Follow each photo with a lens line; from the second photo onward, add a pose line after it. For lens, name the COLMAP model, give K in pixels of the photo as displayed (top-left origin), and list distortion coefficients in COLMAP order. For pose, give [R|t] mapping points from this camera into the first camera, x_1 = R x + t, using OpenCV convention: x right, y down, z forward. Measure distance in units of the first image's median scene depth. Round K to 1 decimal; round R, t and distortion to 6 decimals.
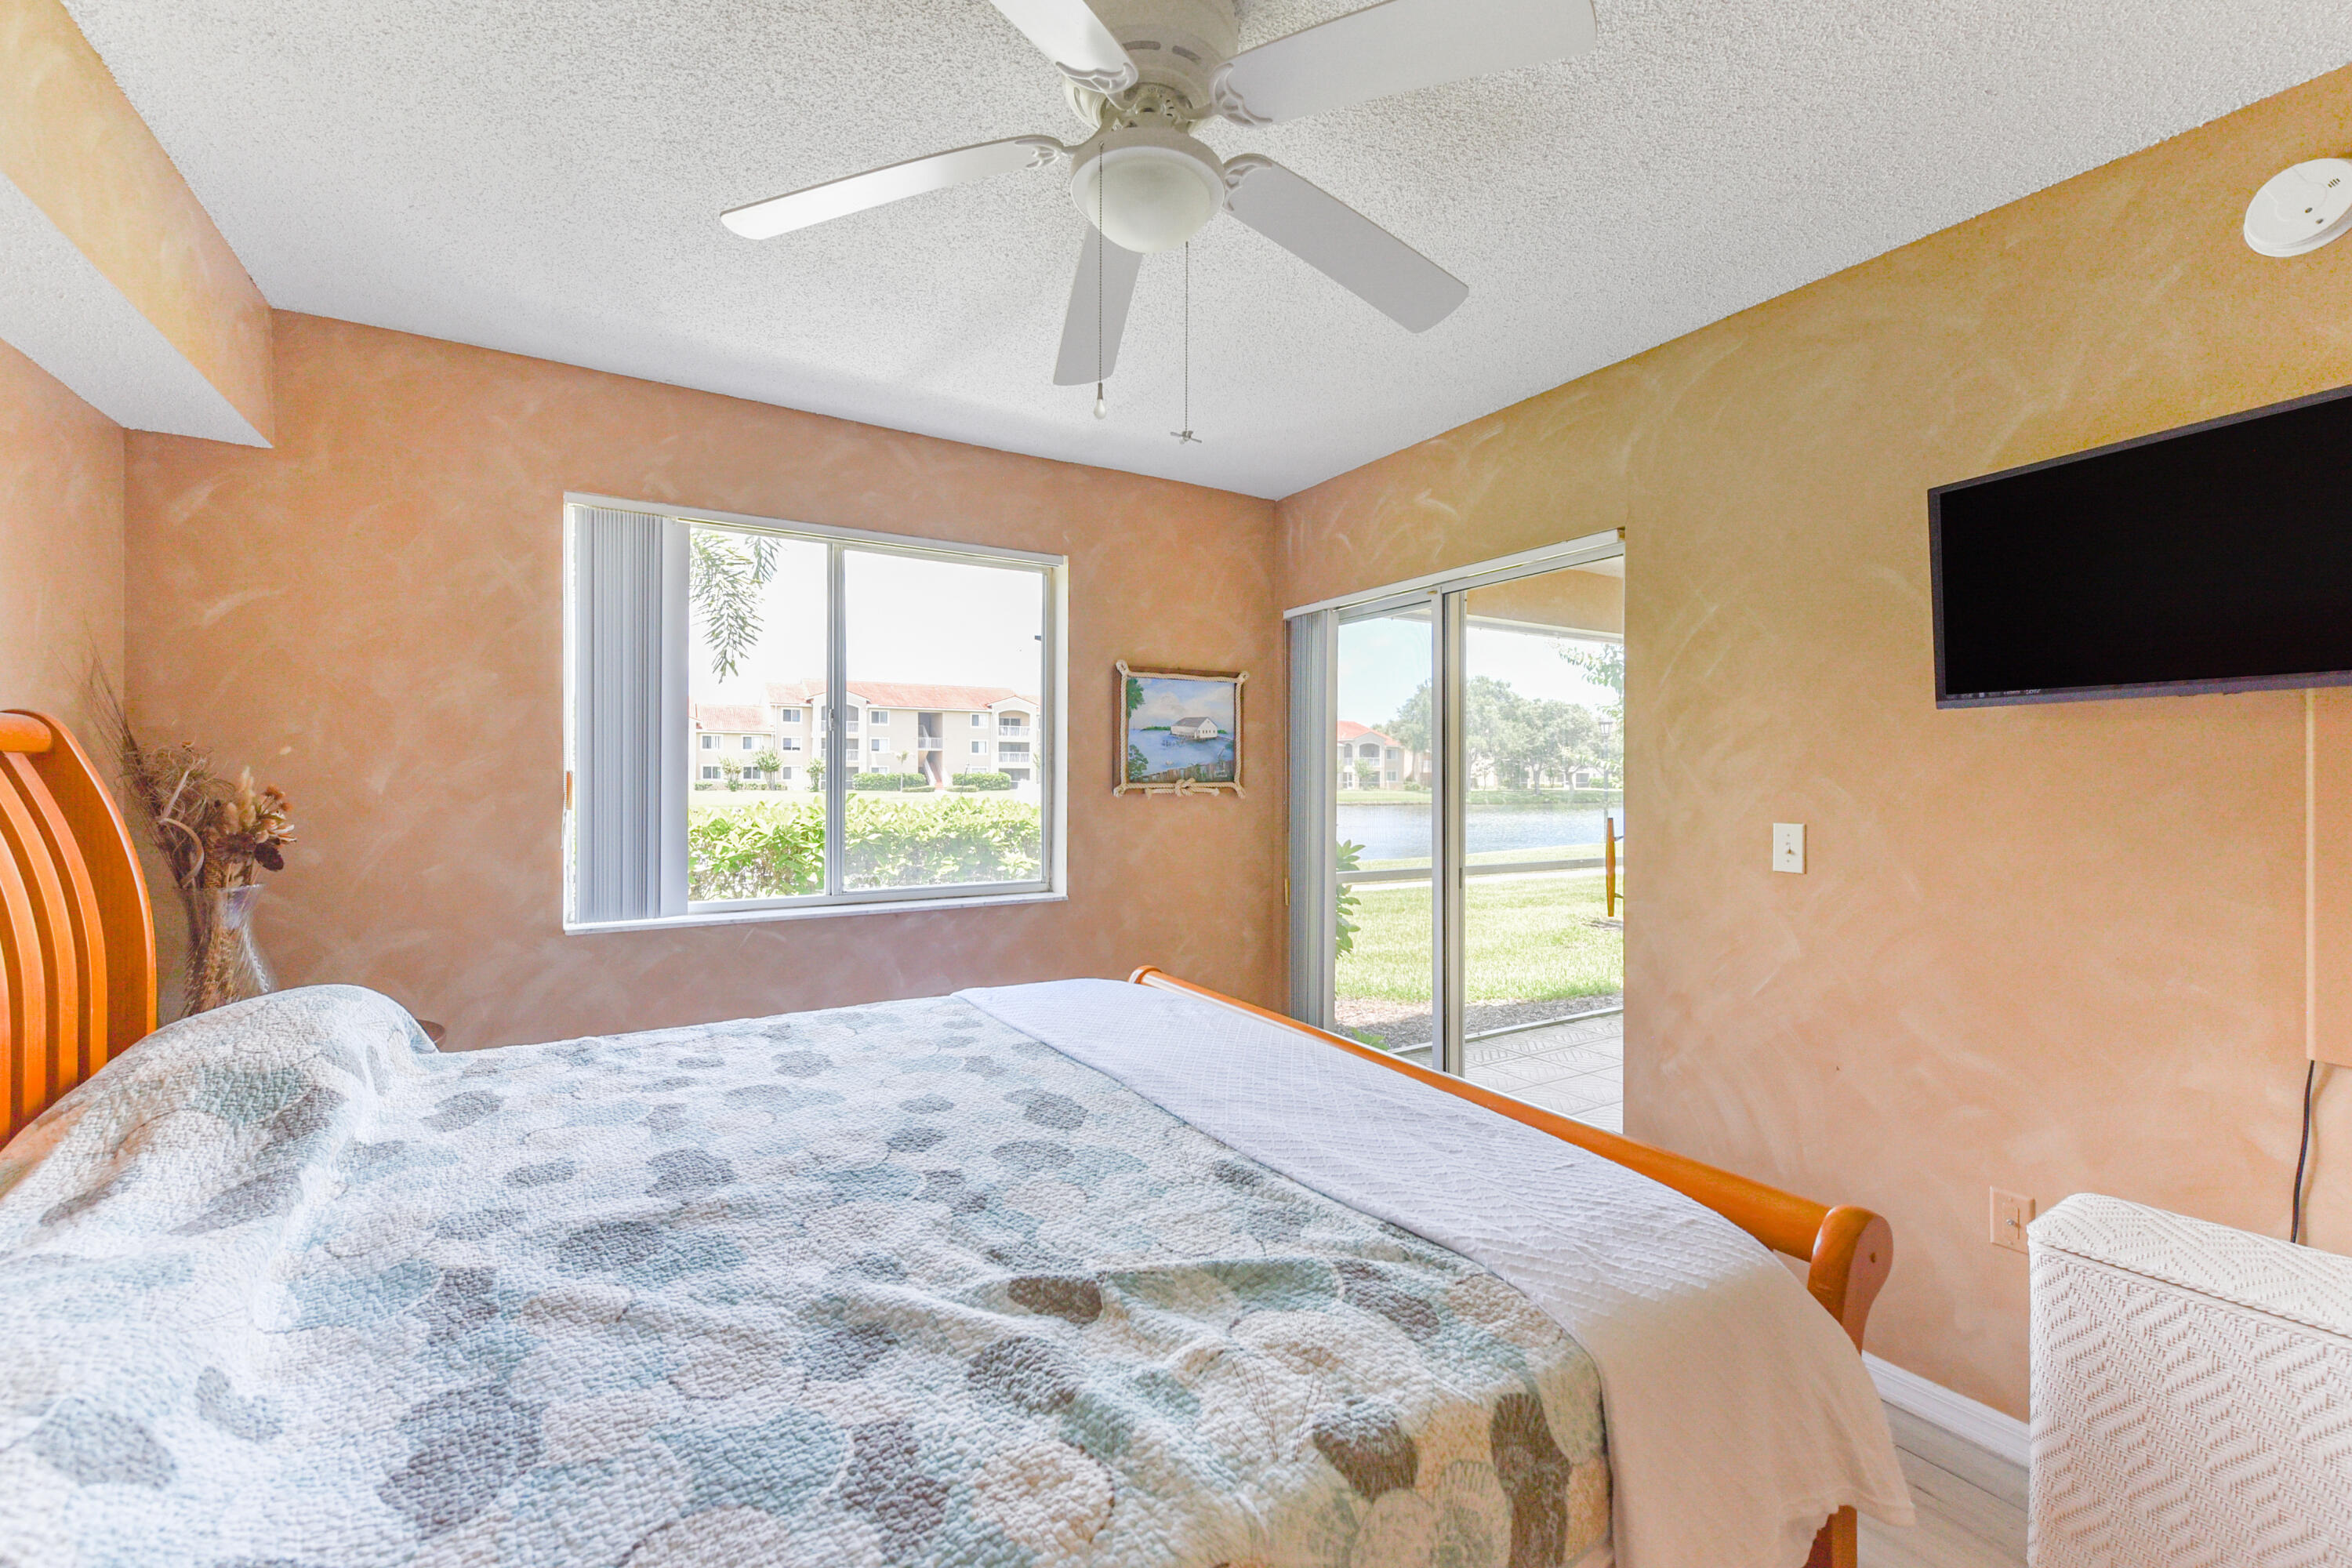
lens RADIAL K [[972.6, 0, 1189.3], [0, 972.6, 777.4], [0, 0, 1]] dist [0.005686, -0.003056]
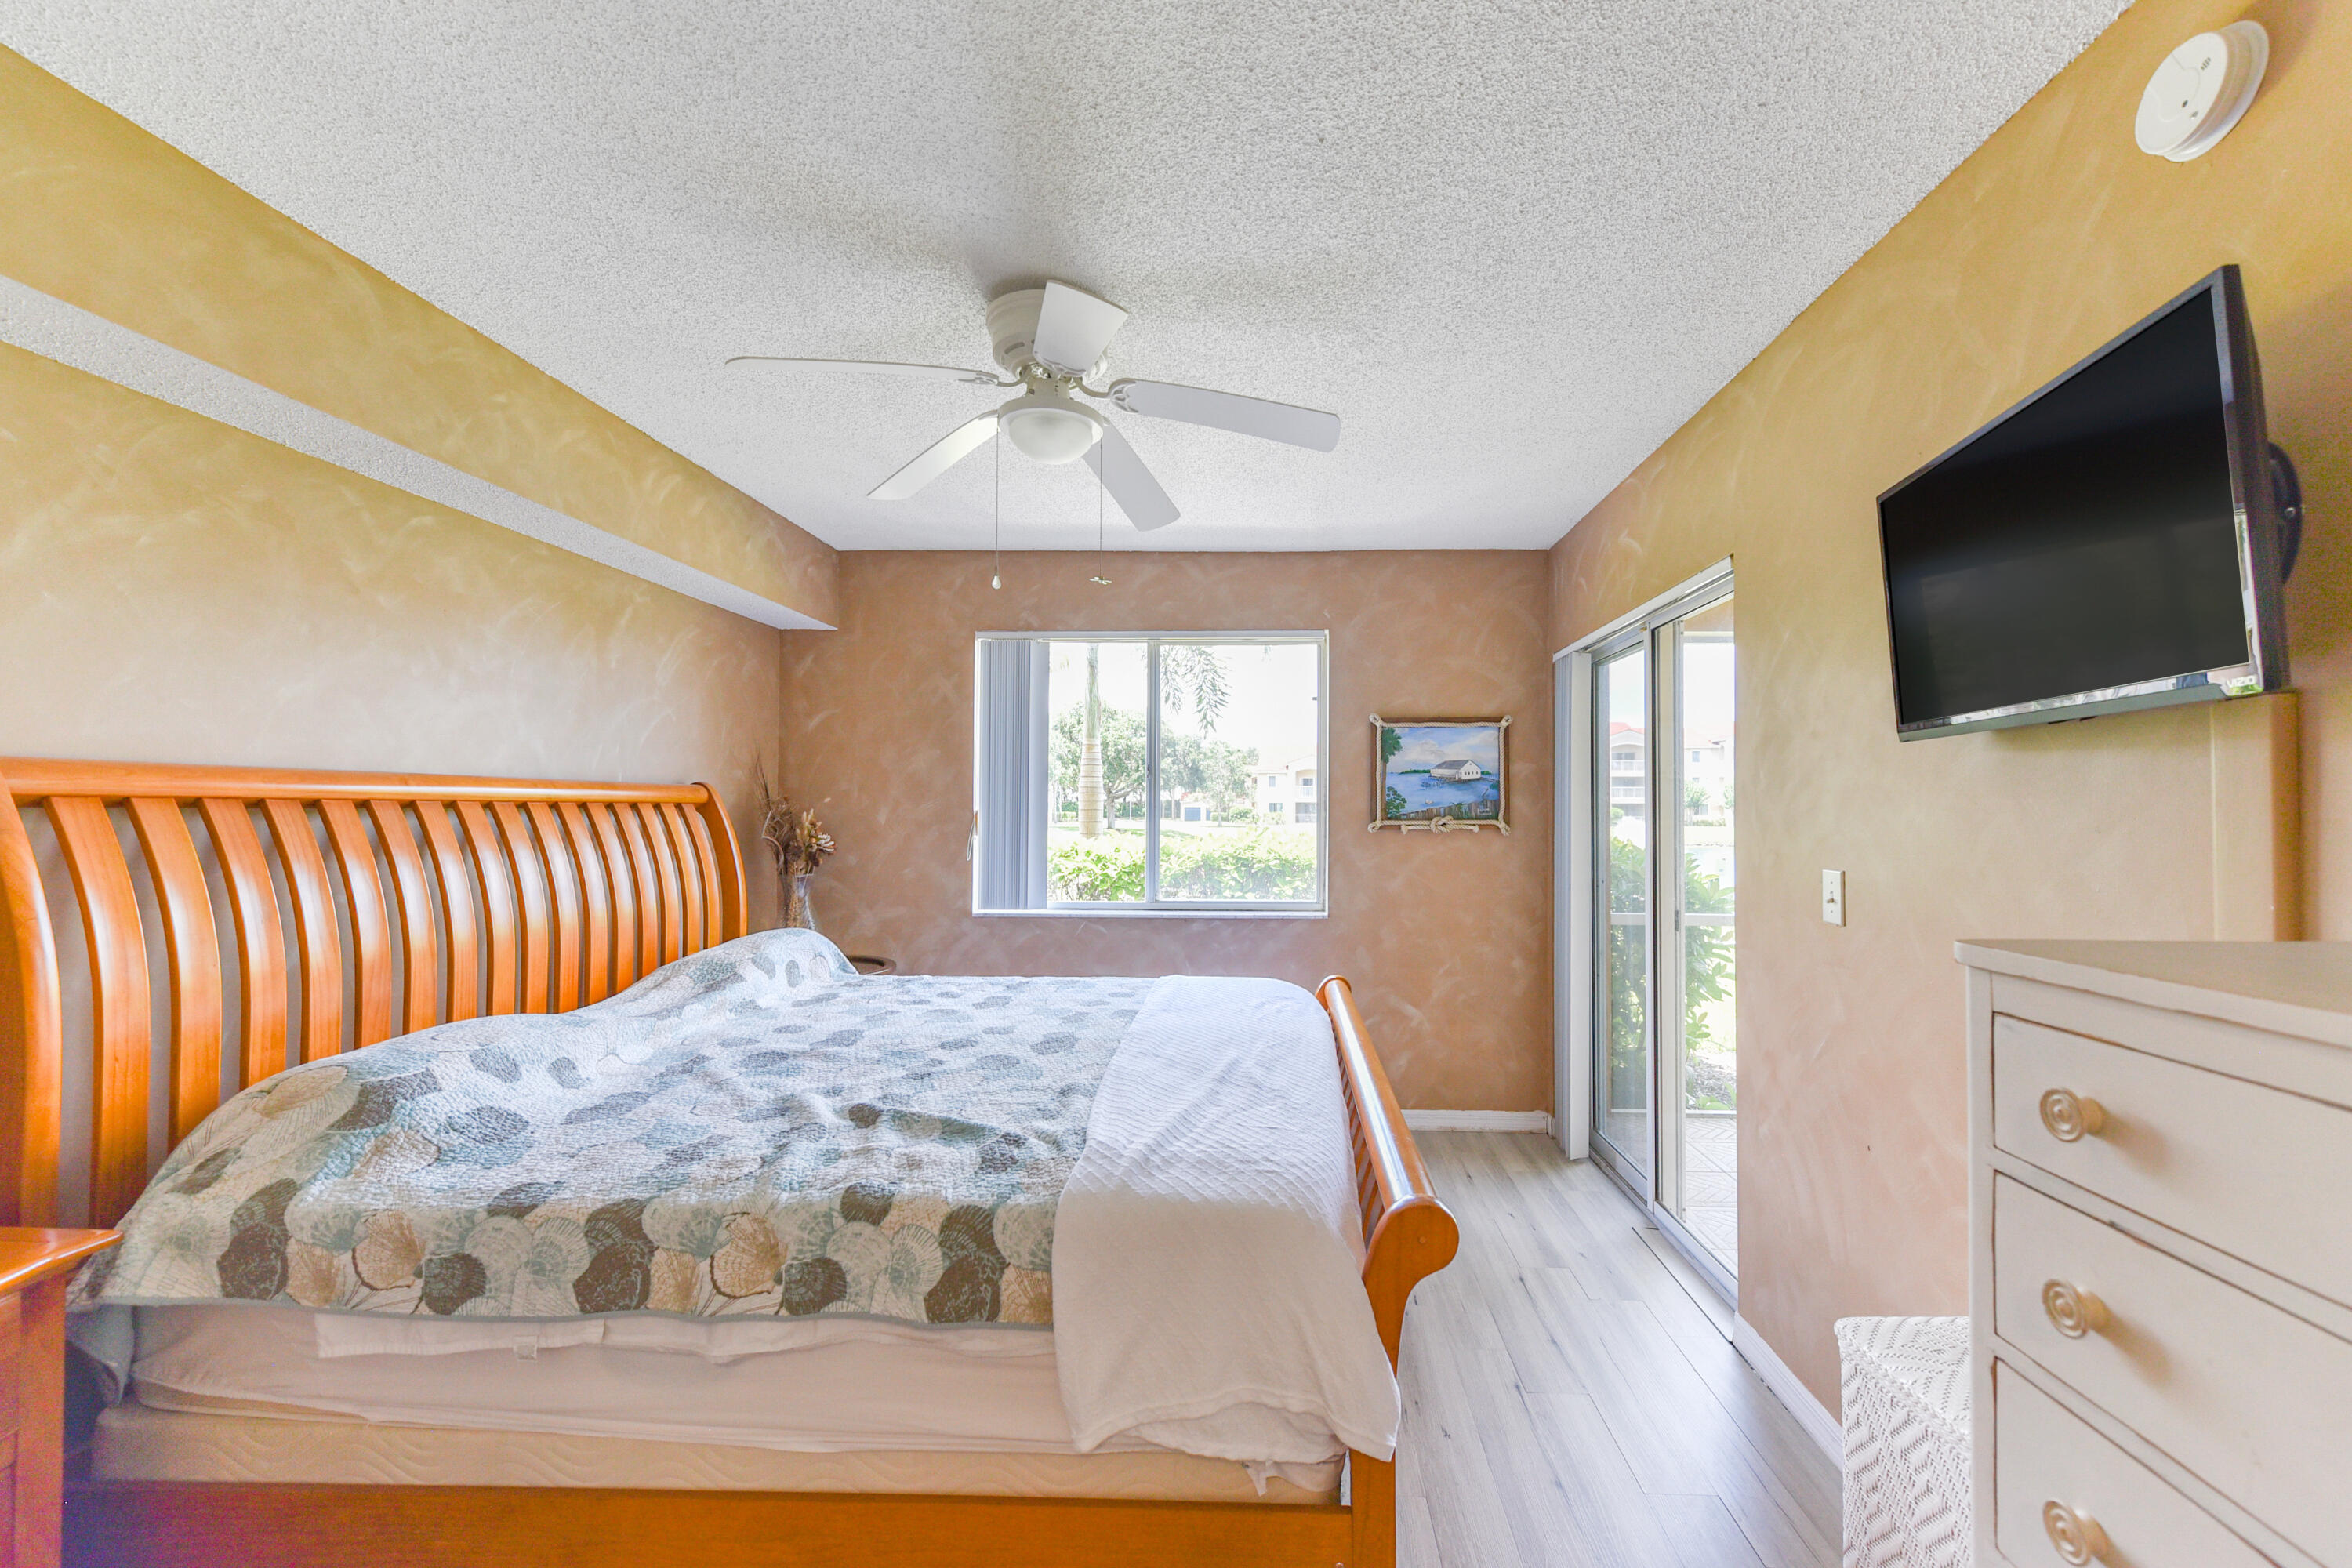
lens RADIAL K [[928.6, 0, 1235.3], [0, 928.6, 791.5], [0, 0, 1]] dist [0.003051, 0.000150]
pose [[0.840009, -0.012030, -0.542439, 0.547943], [-0.000394, 0.999740, -0.022783, -0.004041], [0.542572, 0.019352, 0.839786, -0.021740]]
